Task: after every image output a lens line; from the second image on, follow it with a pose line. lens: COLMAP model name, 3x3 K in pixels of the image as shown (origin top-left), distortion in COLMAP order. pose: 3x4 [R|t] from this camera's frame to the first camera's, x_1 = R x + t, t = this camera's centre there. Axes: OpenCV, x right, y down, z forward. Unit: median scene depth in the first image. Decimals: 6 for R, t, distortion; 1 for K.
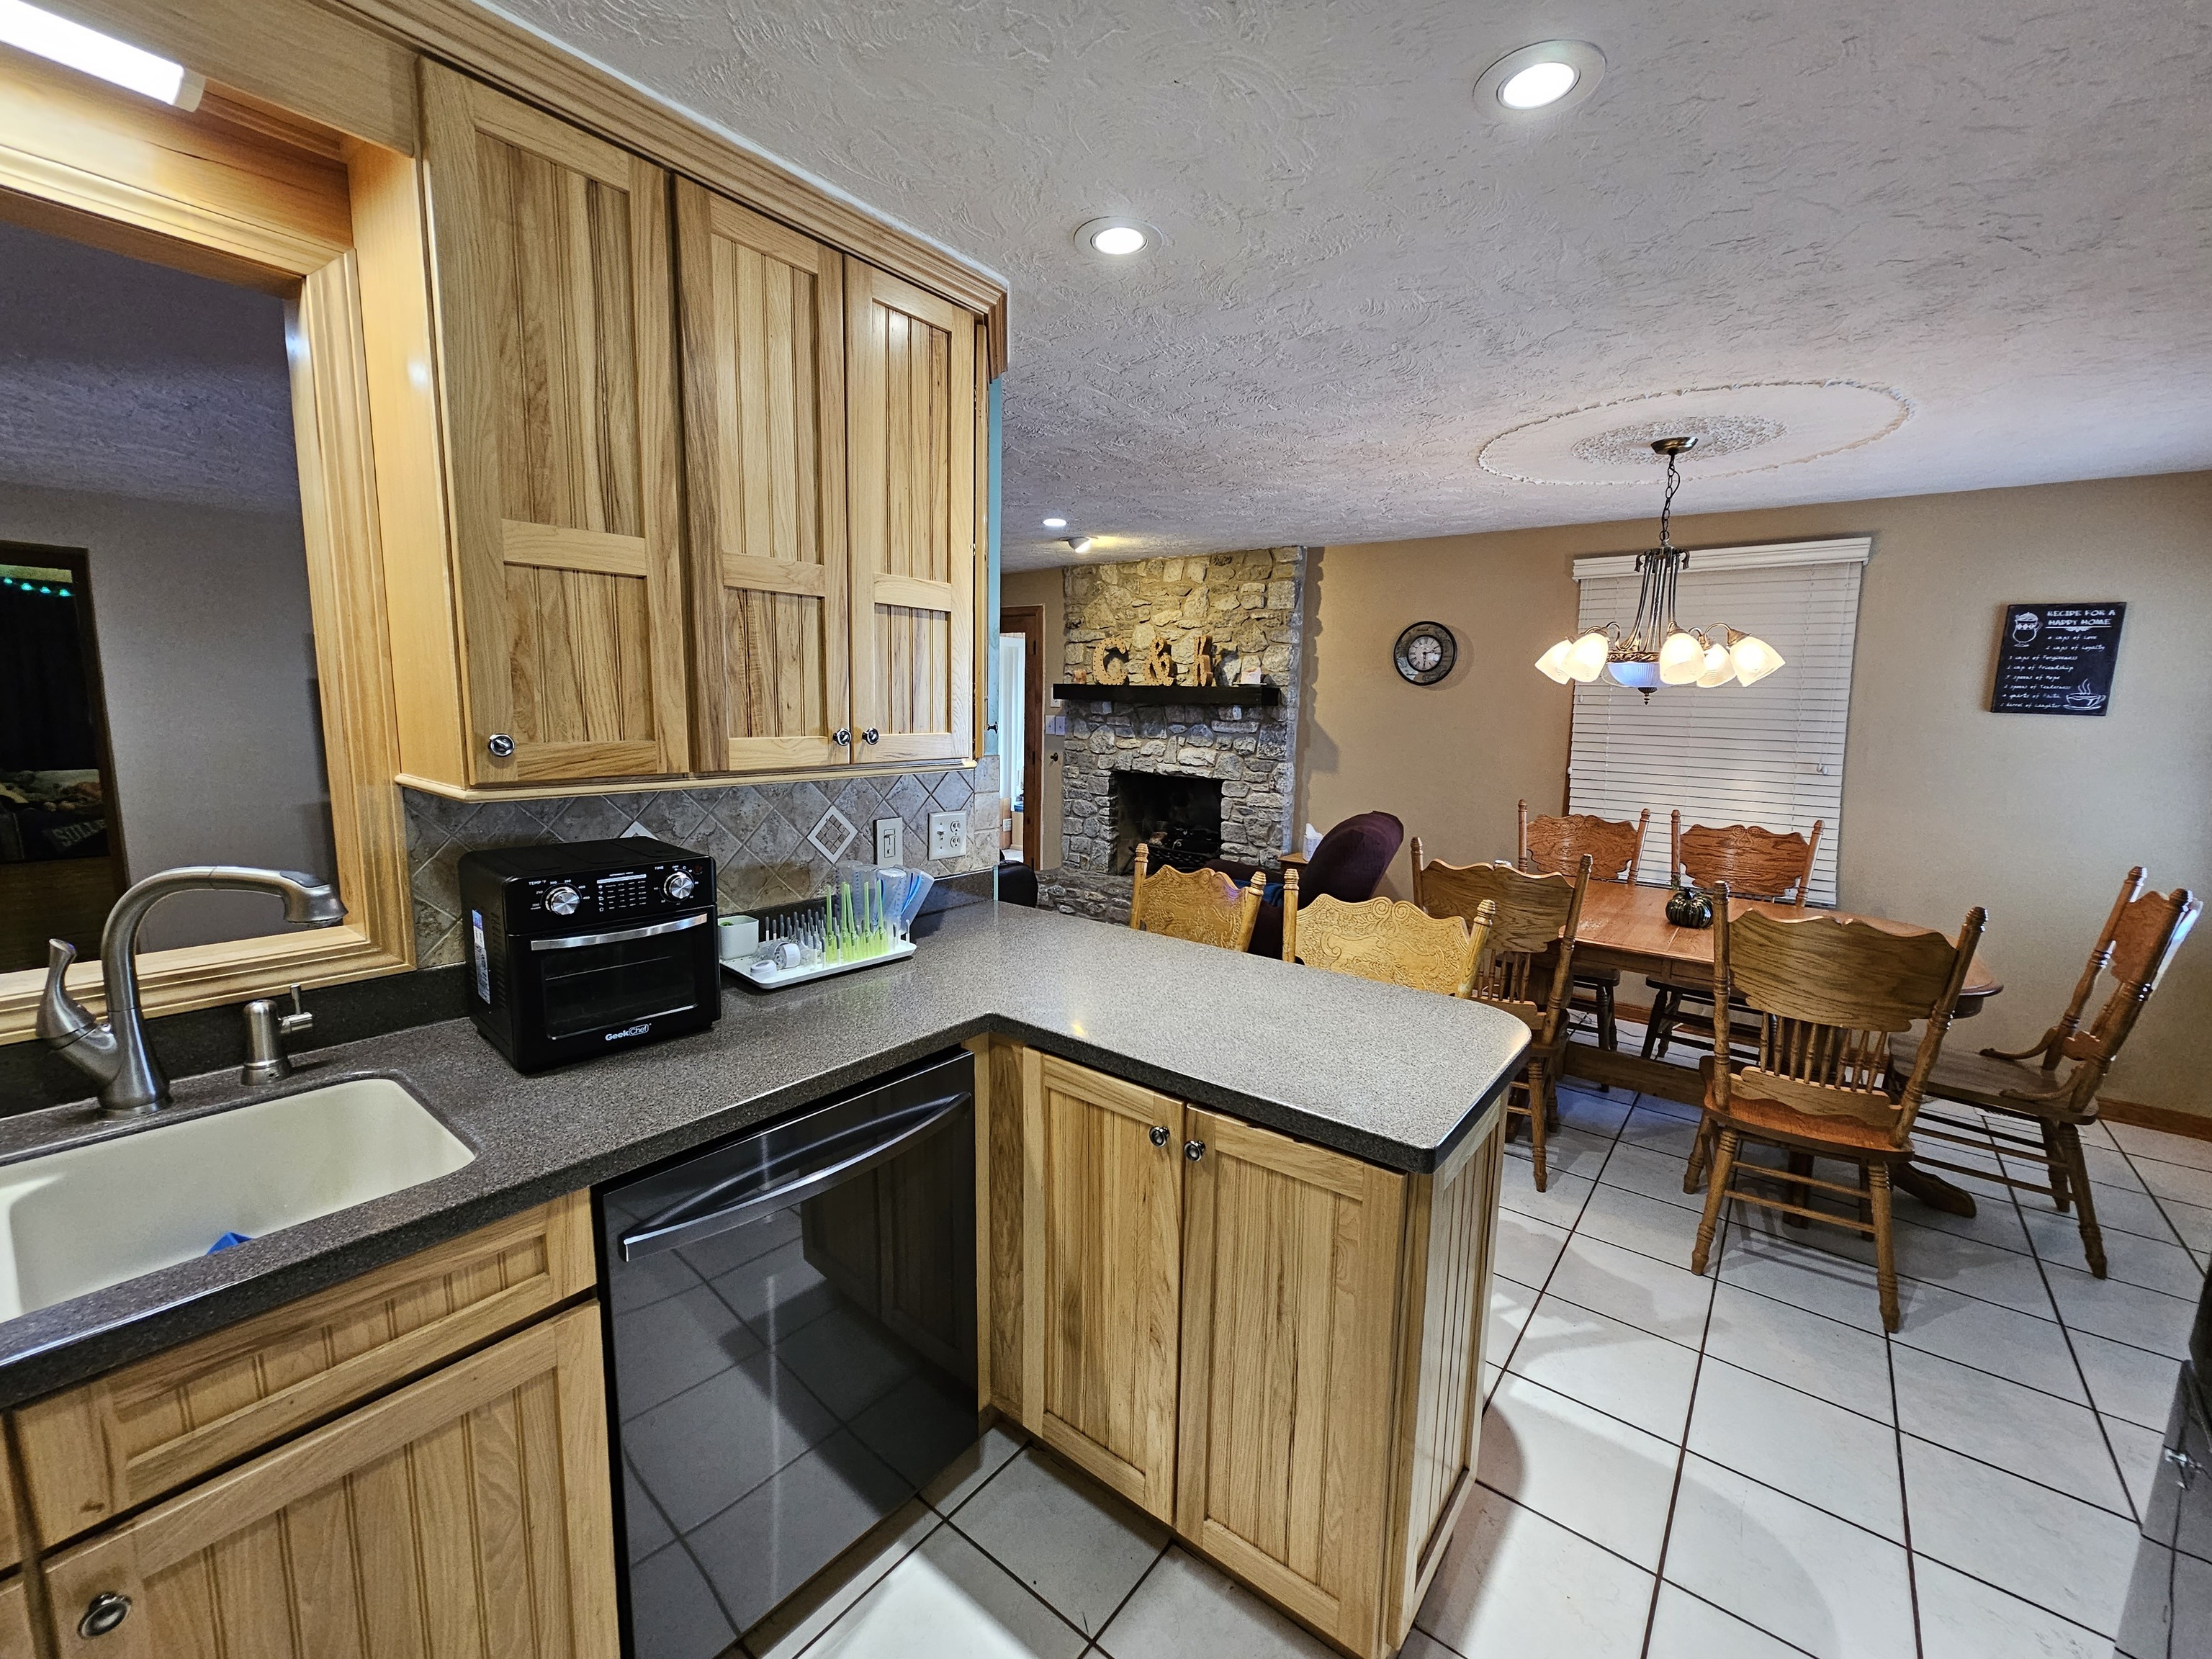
lens RADIAL K [[898.1, 0, 1118.1], [0, 898.1, 824.5], [0, 0, 1]] dist [-0.010229, 0.004114]
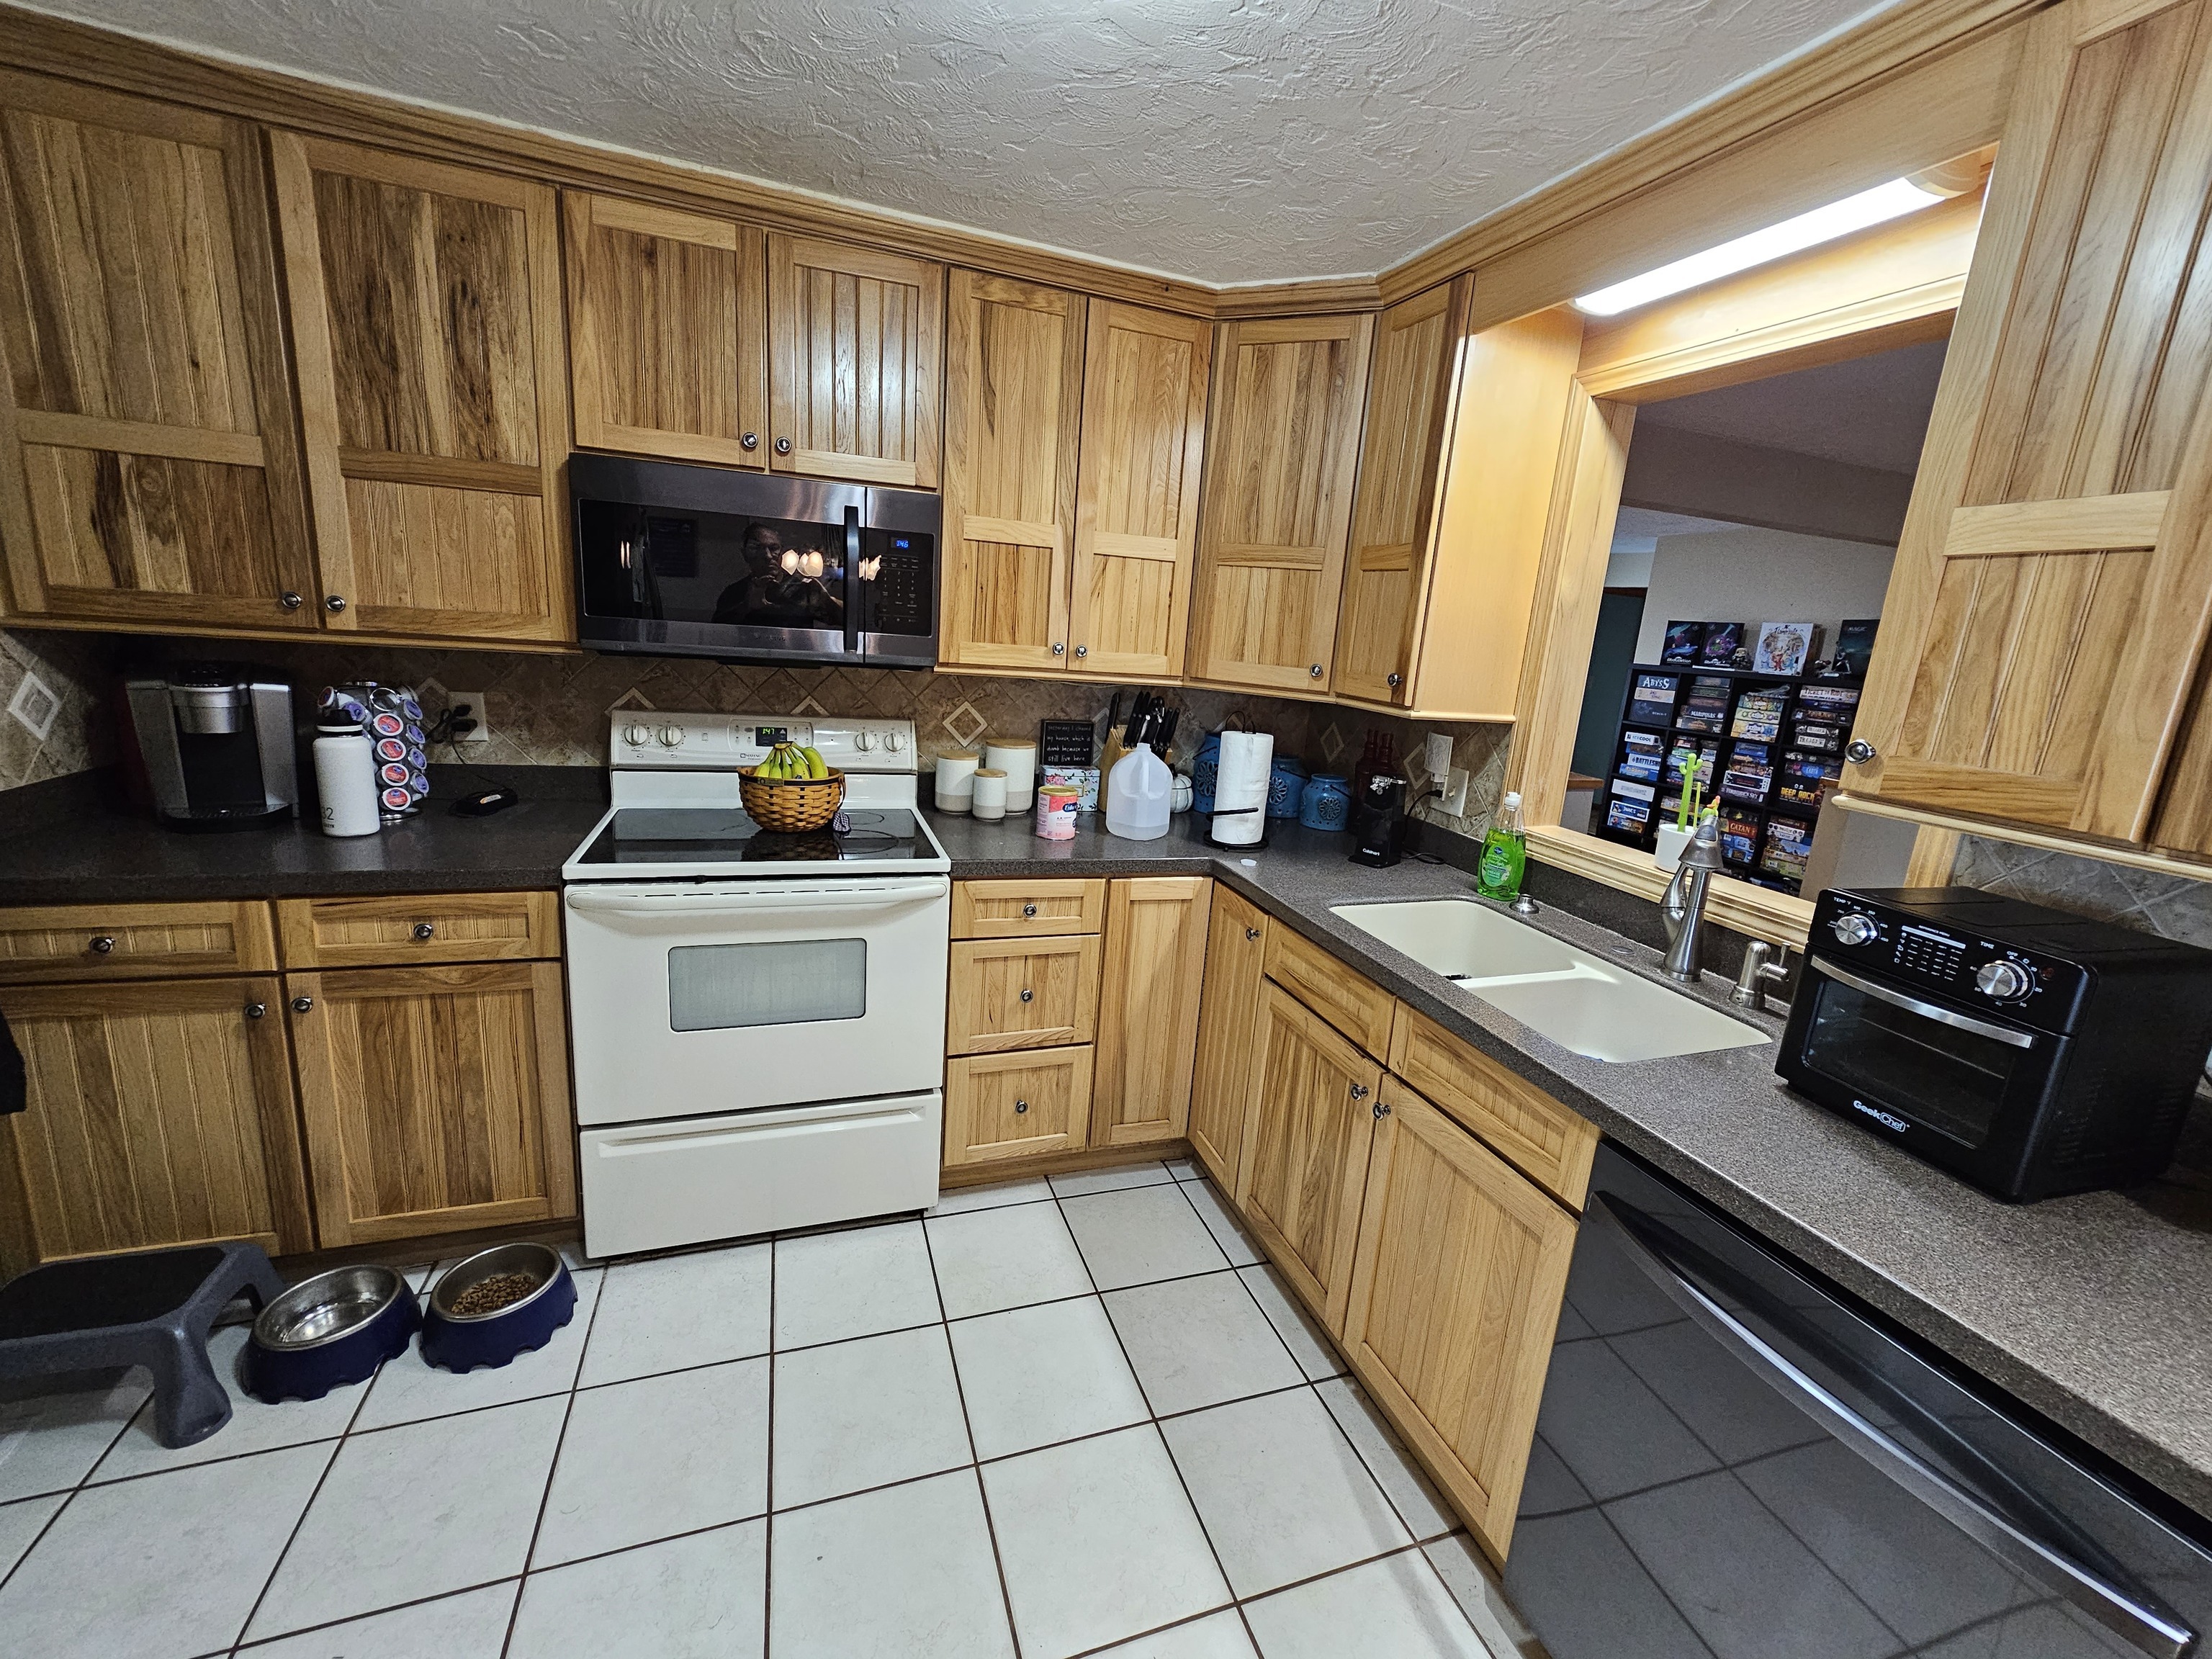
lens RADIAL K [[906.1, 0, 1122.5], [0, 906.1, 823.5], [0, 0, 1]] dist [-0.000688, 0.000547]
pose [[-0.523718, 0.126477, -0.842450, 0.127985], [-0.203465, 0.941727, 0.267867, -0.026945], [0.827237, 0.311696, -0.467466, 0.191835]]
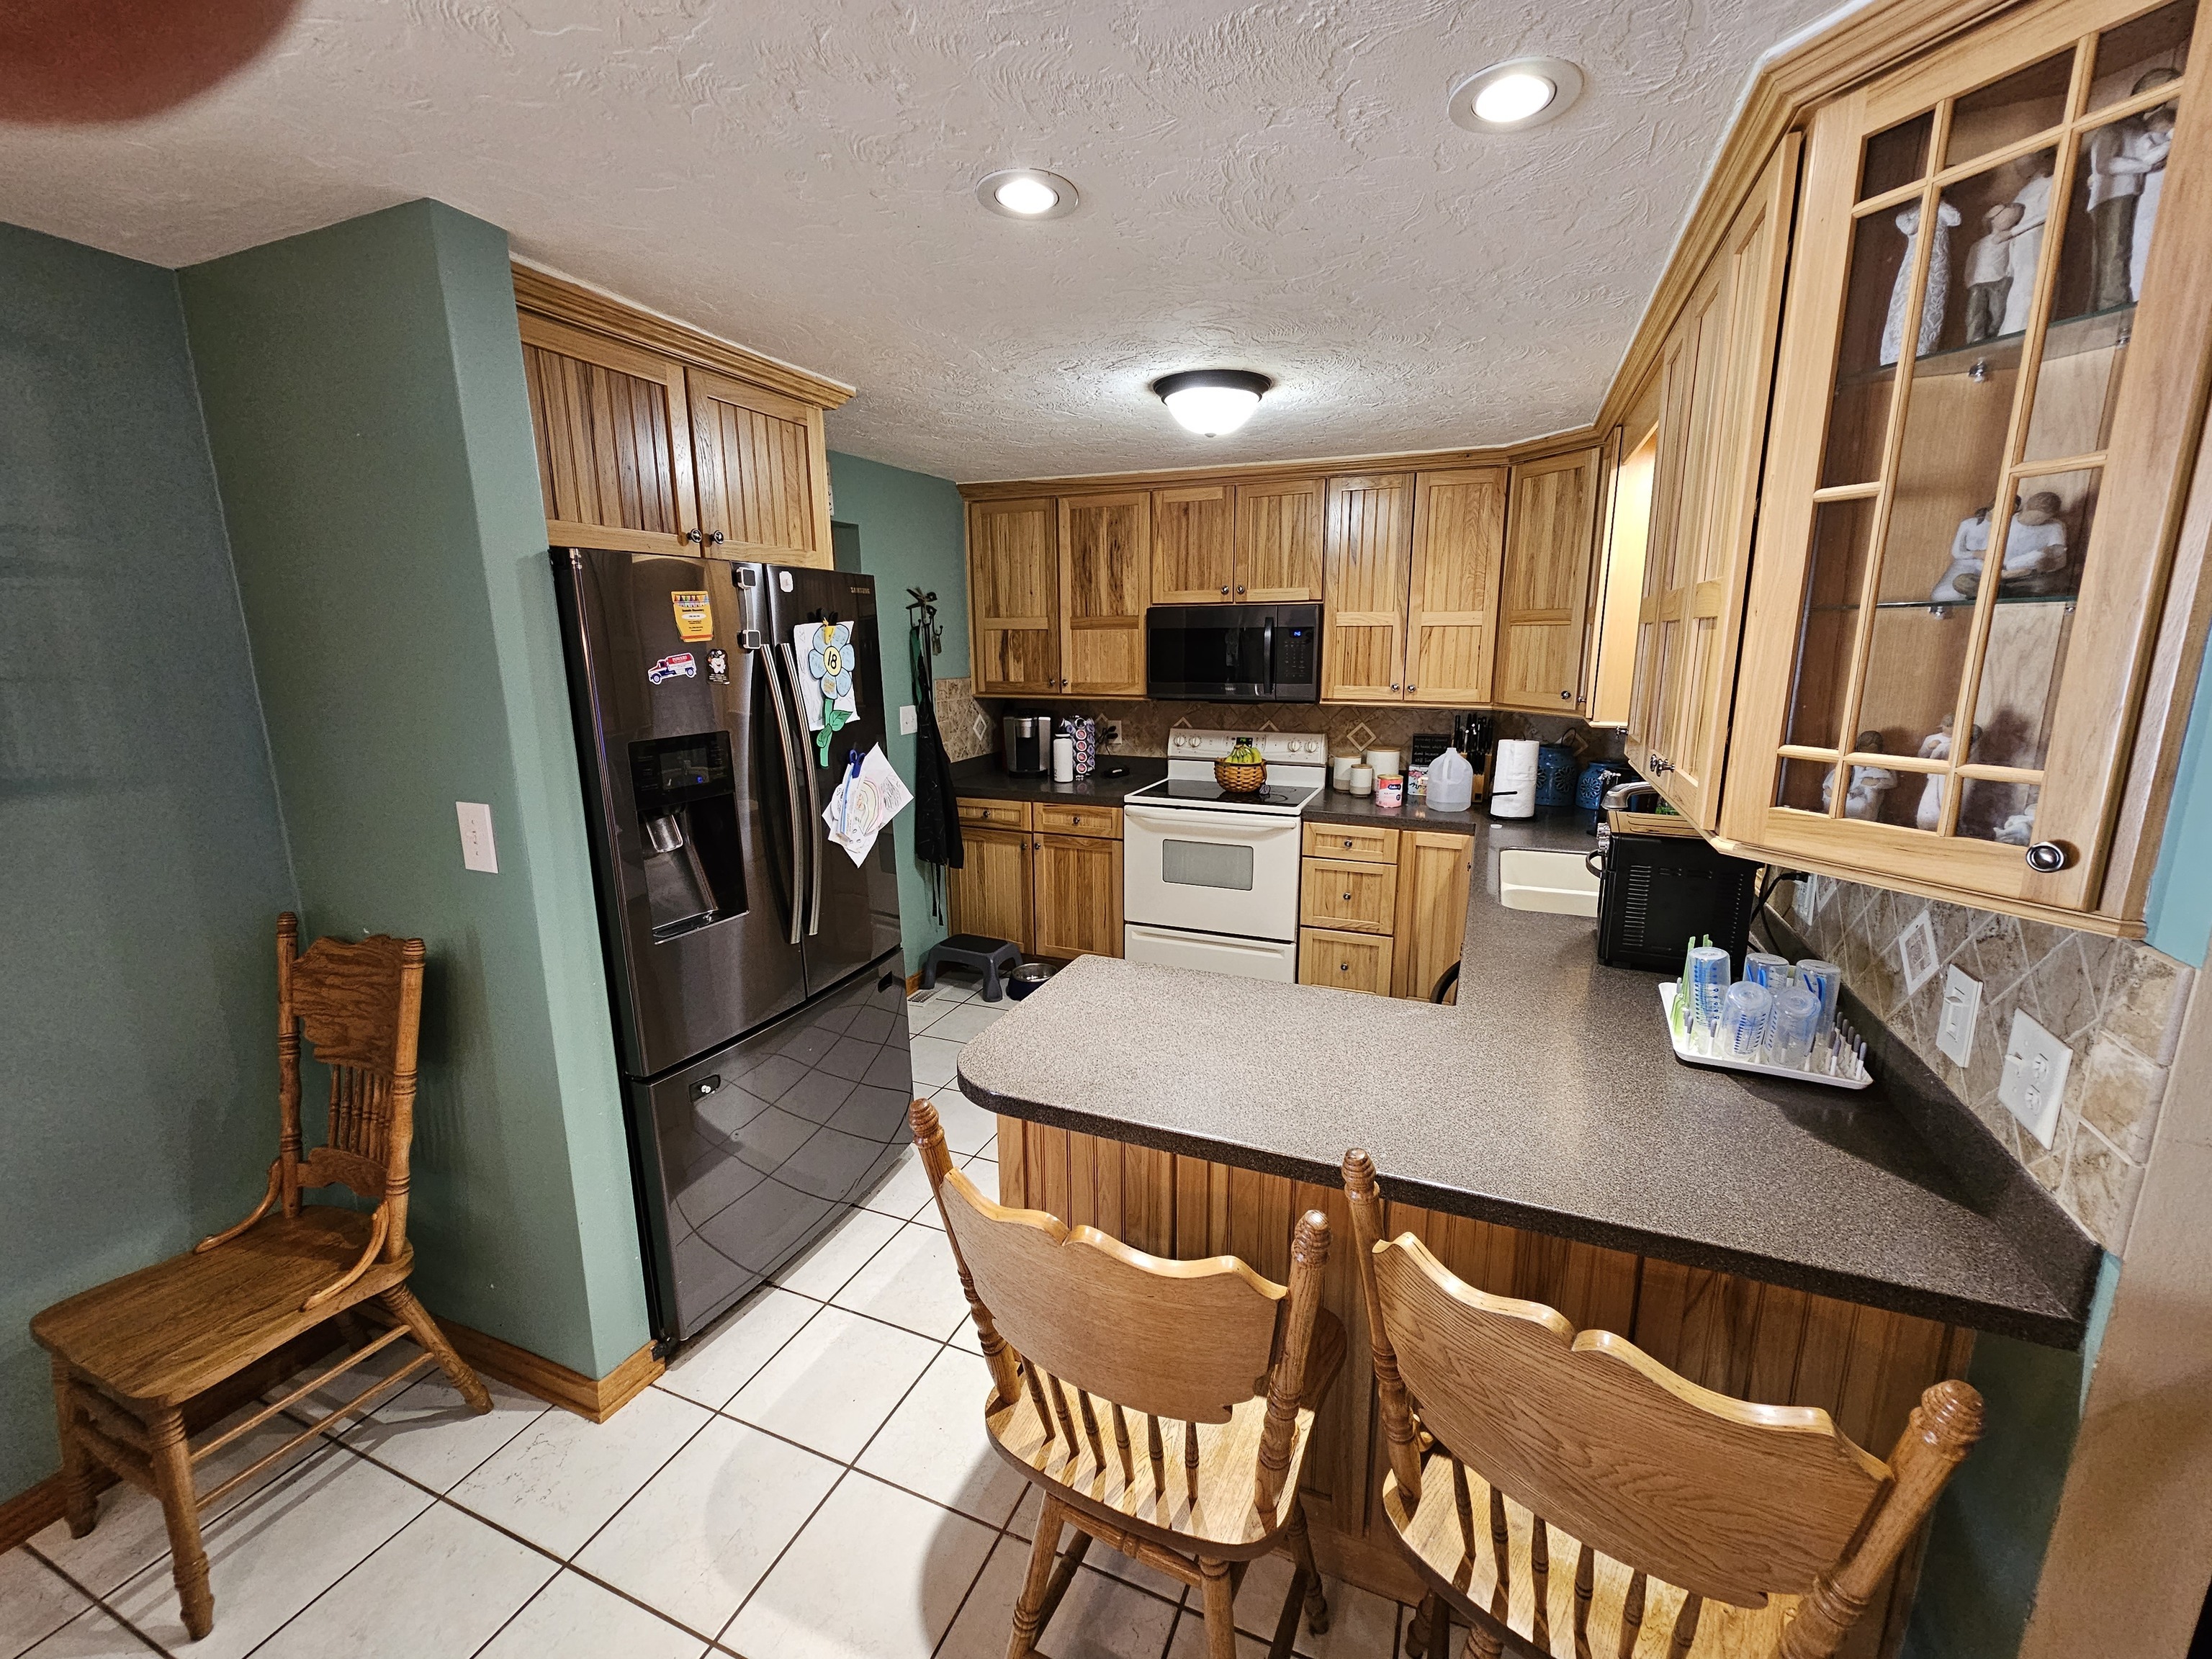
lens RADIAL K [[908.0, 0, 1107.6], [0, 908.0, 820.7], [0, 0, 1]] dist [-0.000568, 0.000136]
pose [[-0.963593, 0.037237, -0.264769, 0.167682], [-0.052201, 0.944998, 0.322883, -0.100936], [0.262229, 0.324949, -0.908649, 0.550261]]
